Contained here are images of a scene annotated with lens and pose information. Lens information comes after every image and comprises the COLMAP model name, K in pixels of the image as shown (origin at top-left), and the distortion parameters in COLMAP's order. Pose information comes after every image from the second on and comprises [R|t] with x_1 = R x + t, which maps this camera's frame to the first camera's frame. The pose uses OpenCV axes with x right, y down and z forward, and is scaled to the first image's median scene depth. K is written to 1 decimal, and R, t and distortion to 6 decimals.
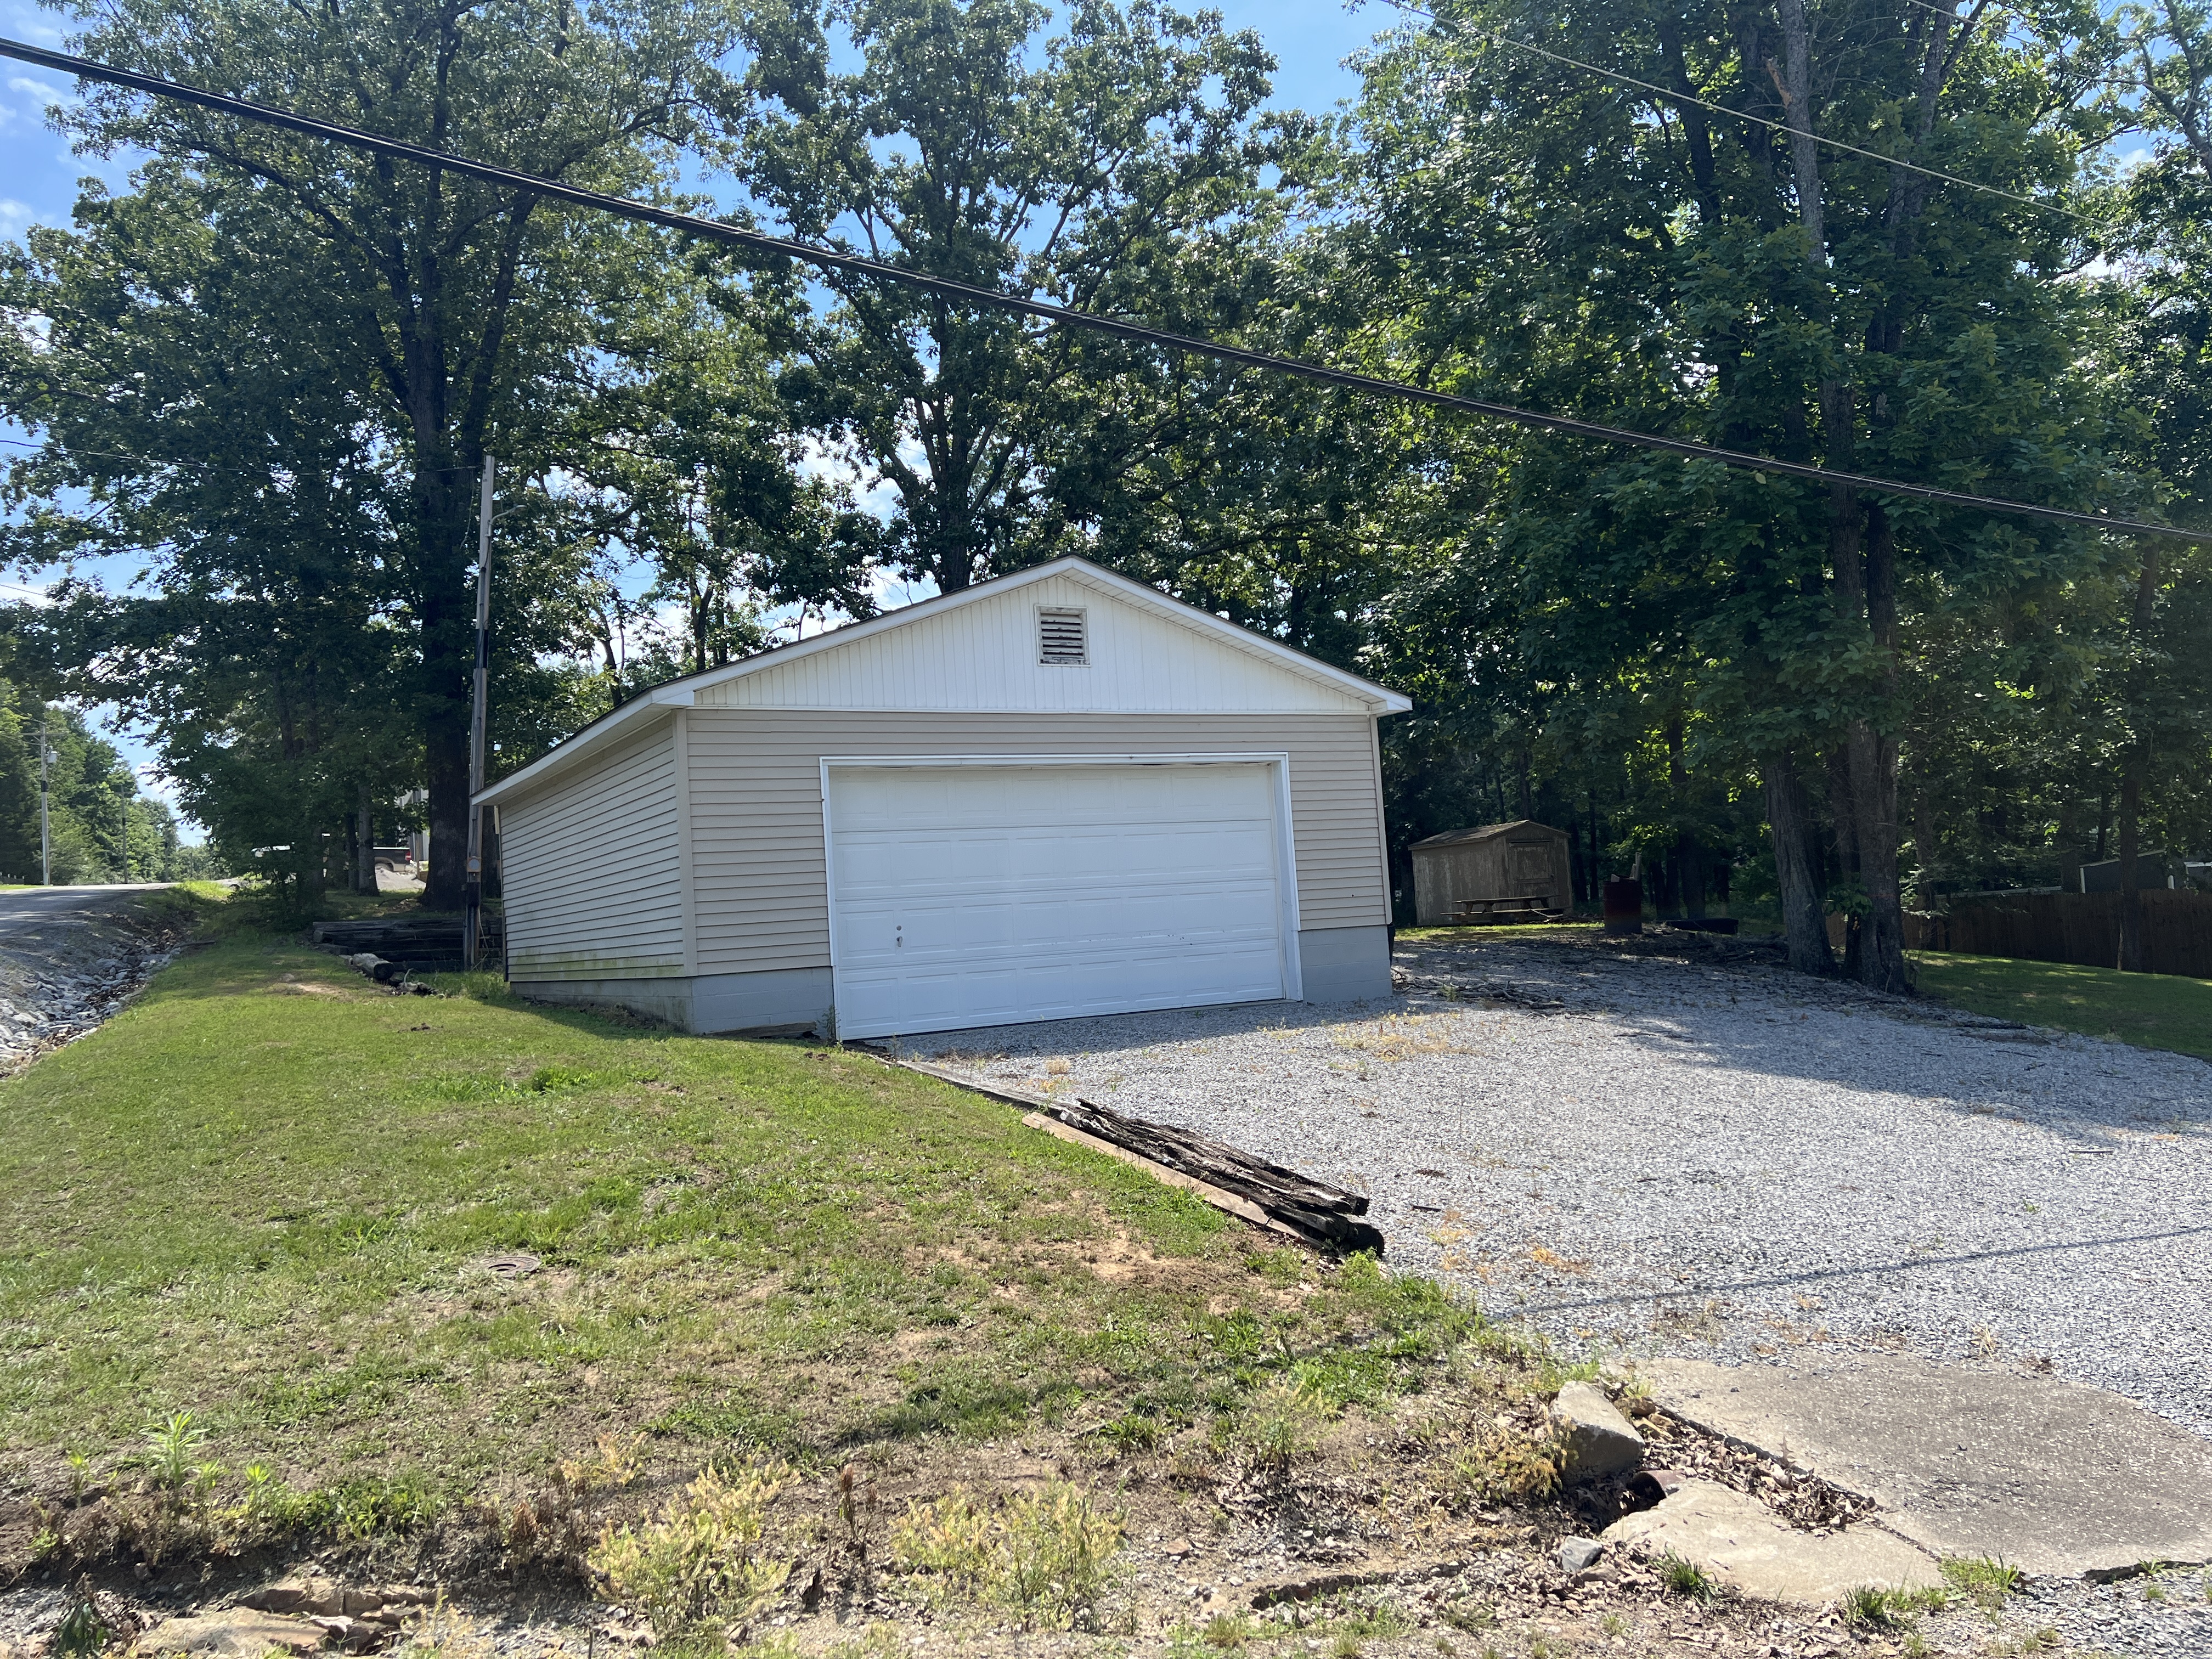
lens RADIAL K [[1627.4, 0, 1111.1], [0, 1627.4, 859.1], [0, 0, 1]] dist [0.130042, -0.188136]
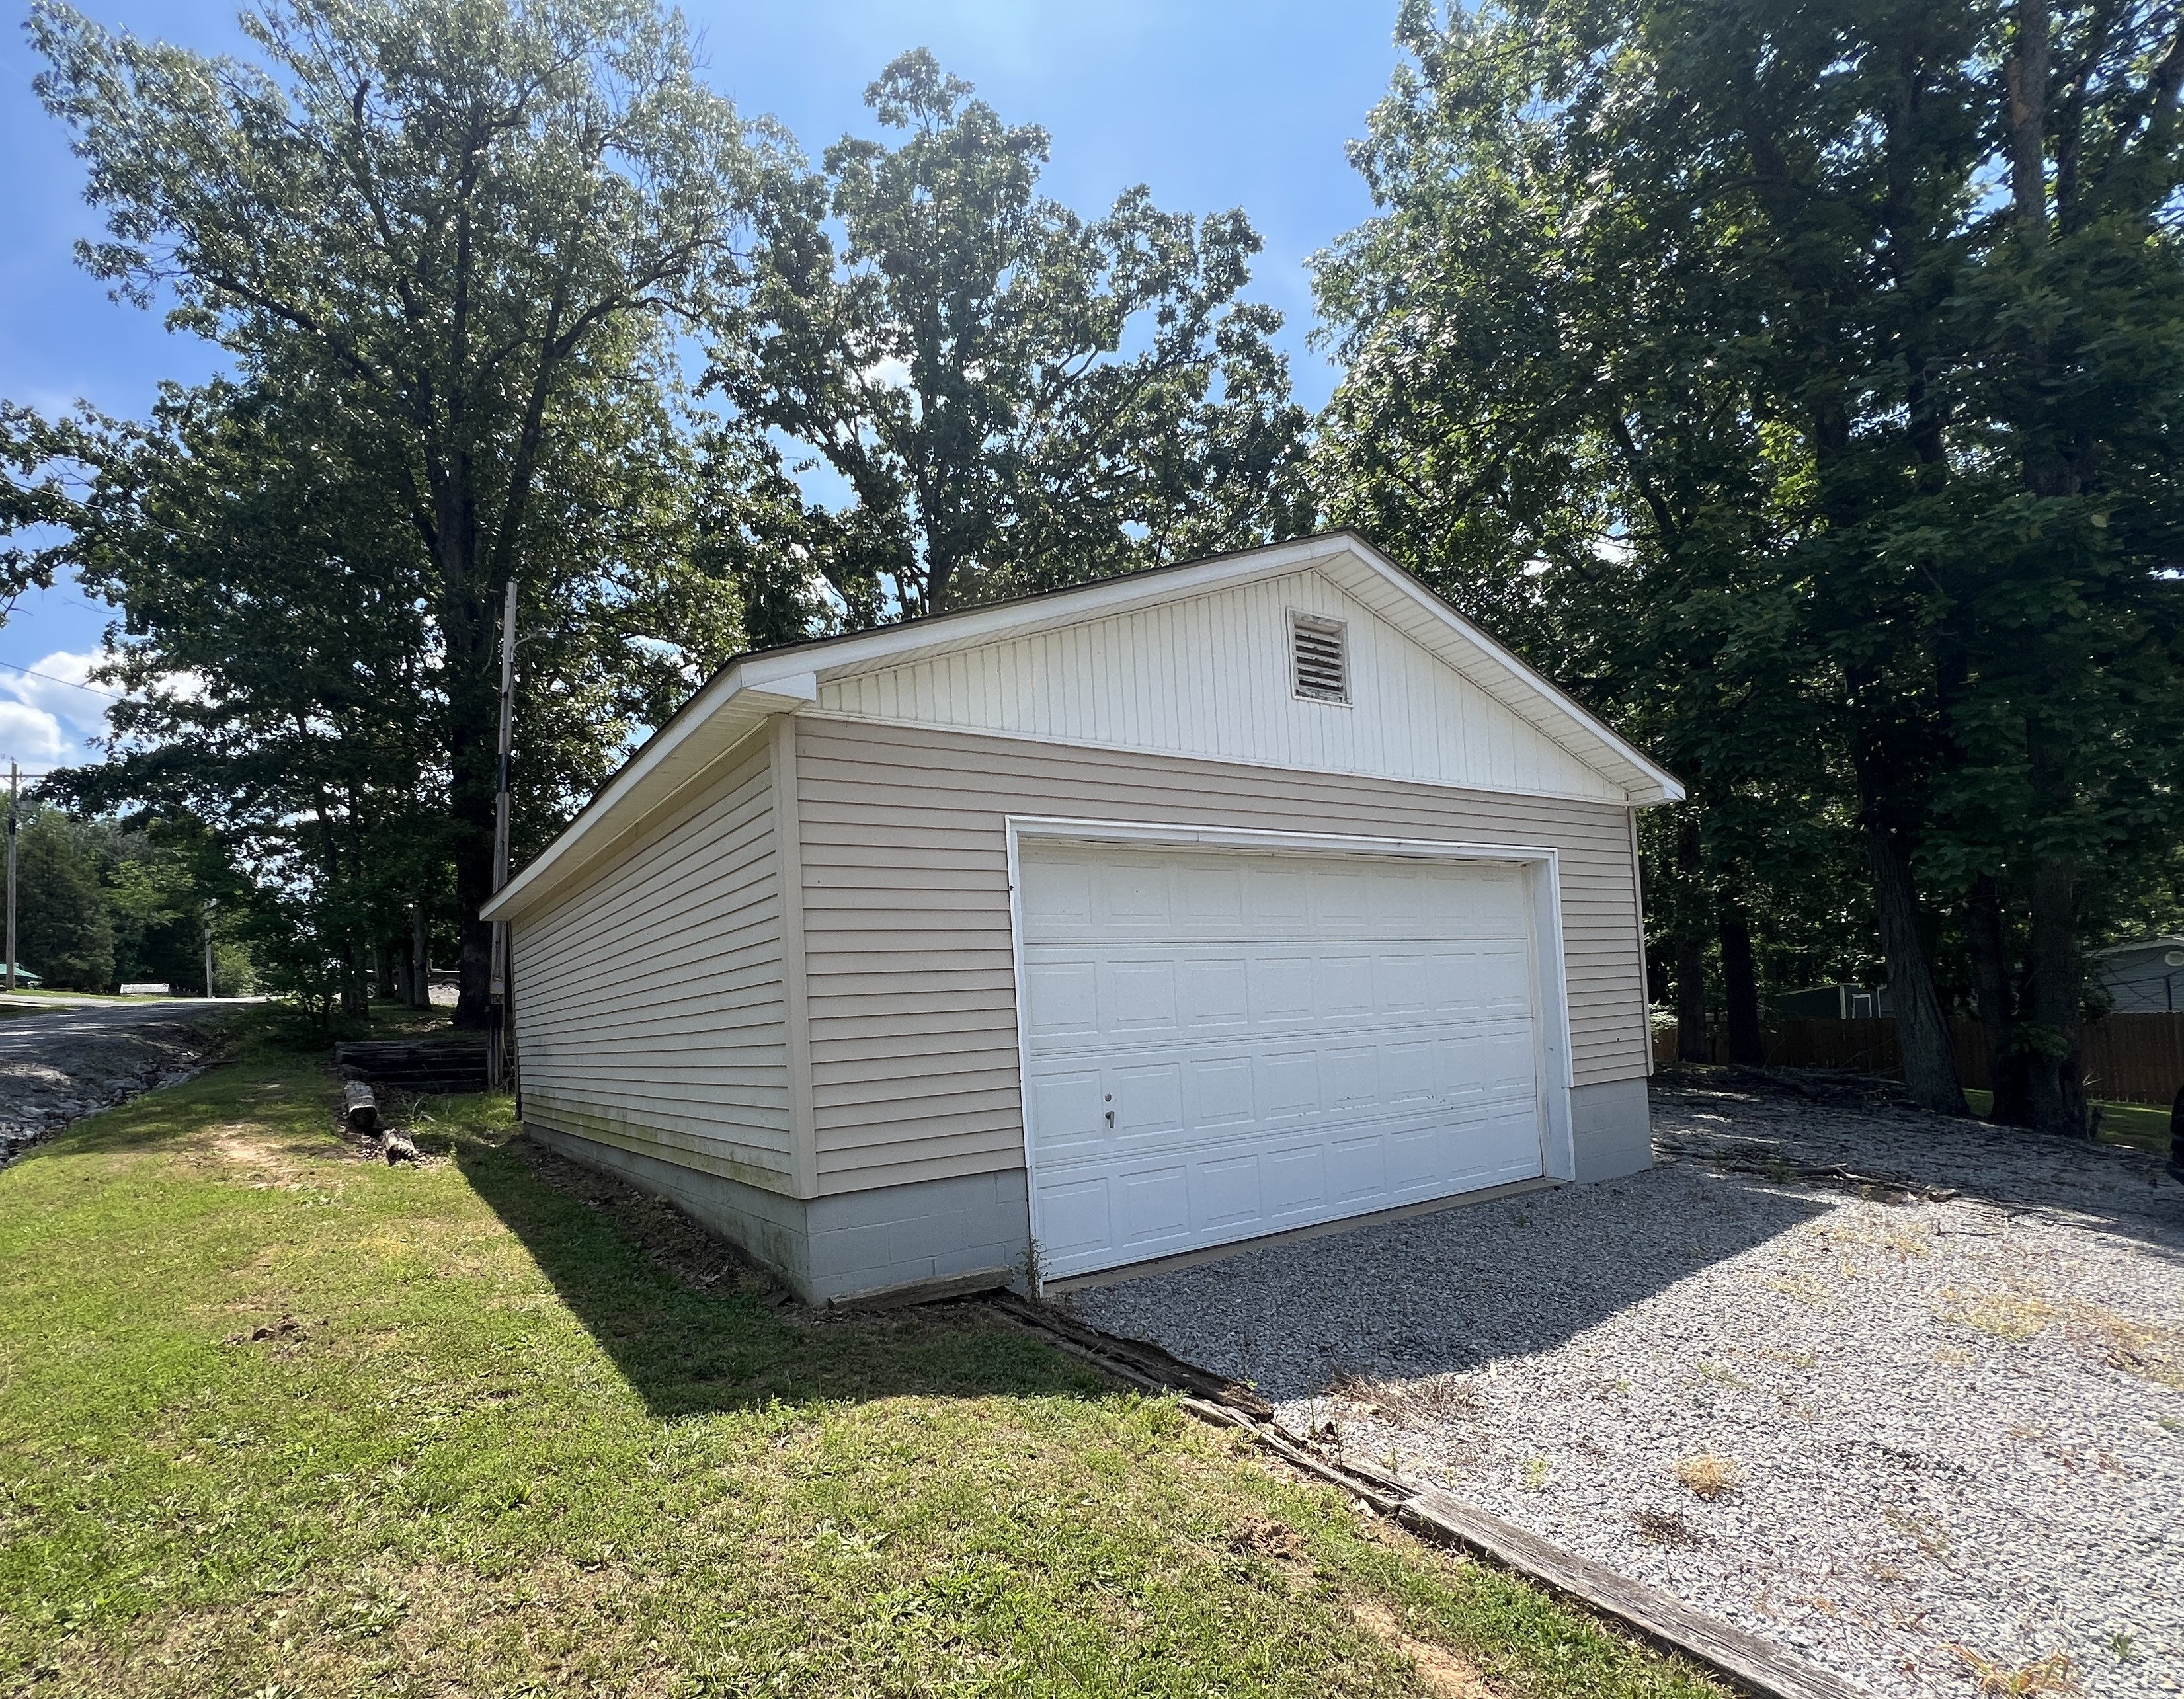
lens RADIAL K [[1107.3, 0, 993.3], [0, 1107.3, 1006.3], [0, 0, 1]] dist [-0.000868, 0.000102]
pose [[0.999488, 0.007734, 0.031041, -0.166725], [-0.008369, 0.999758, 0.020357, -0.001191], [-0.030876, -0.020606, 0.999311, 0.510239]]
